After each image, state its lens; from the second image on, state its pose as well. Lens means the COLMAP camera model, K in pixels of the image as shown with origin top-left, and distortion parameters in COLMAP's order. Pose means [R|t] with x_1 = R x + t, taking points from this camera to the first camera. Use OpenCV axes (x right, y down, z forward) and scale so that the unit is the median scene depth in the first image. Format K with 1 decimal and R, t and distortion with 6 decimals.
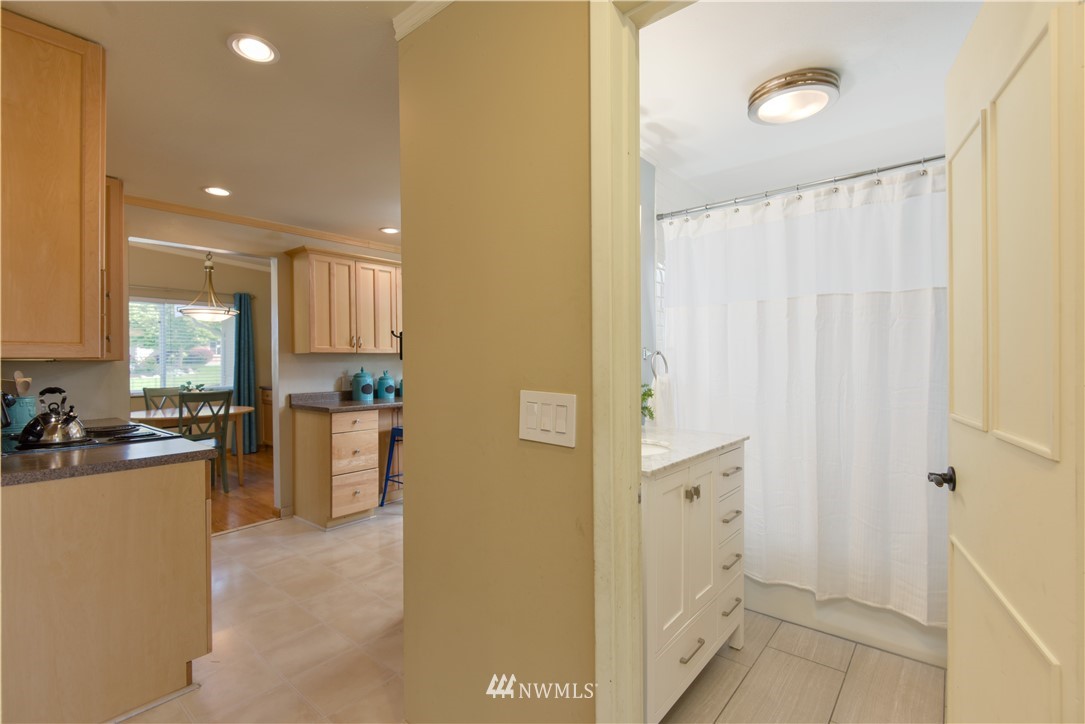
lens RADIAL K [[492.1, 0, 541.1], [0, 492.1, 361.6], [0, 0, 1]] dist [0.010281, -0.008417]
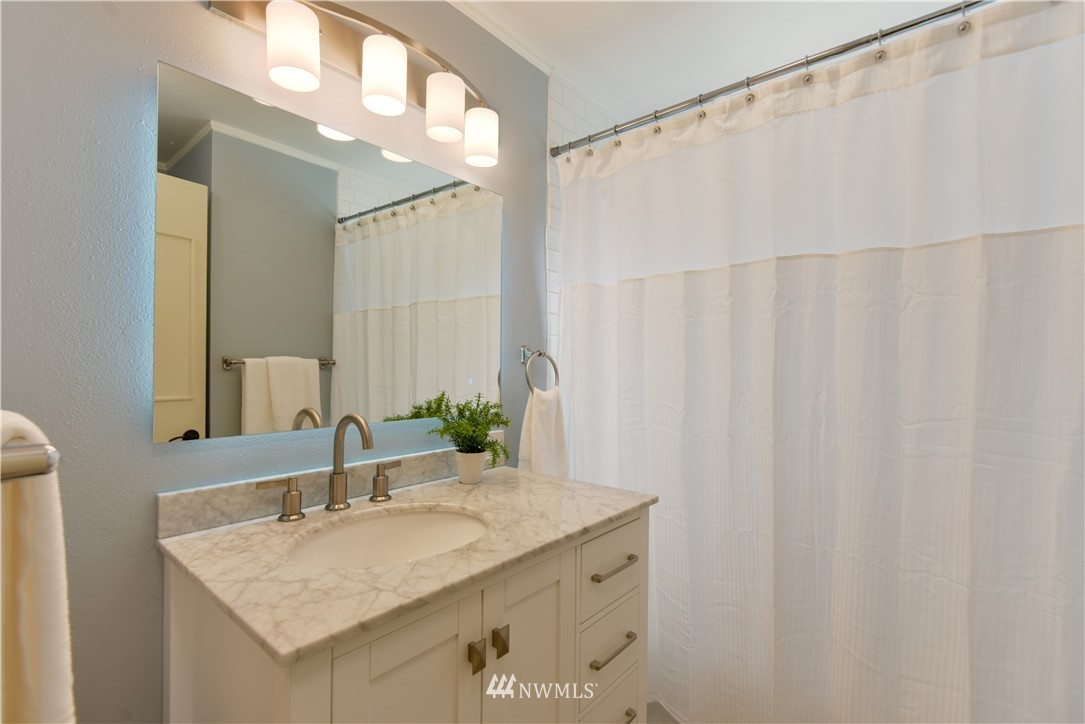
lens RADIAL K [[492.1, 0, 539.6], [0, 492.1, 360.3], [0, 0, 1]] dist [0.010281, -0.008417]
pose [[0.999919, 0.012402, 0.002807, 0.282797], [-0.012368, 0.999854, -0.011768, -0.001729], [-0.002952, 0.011732, 0.999927, 0.422369]]
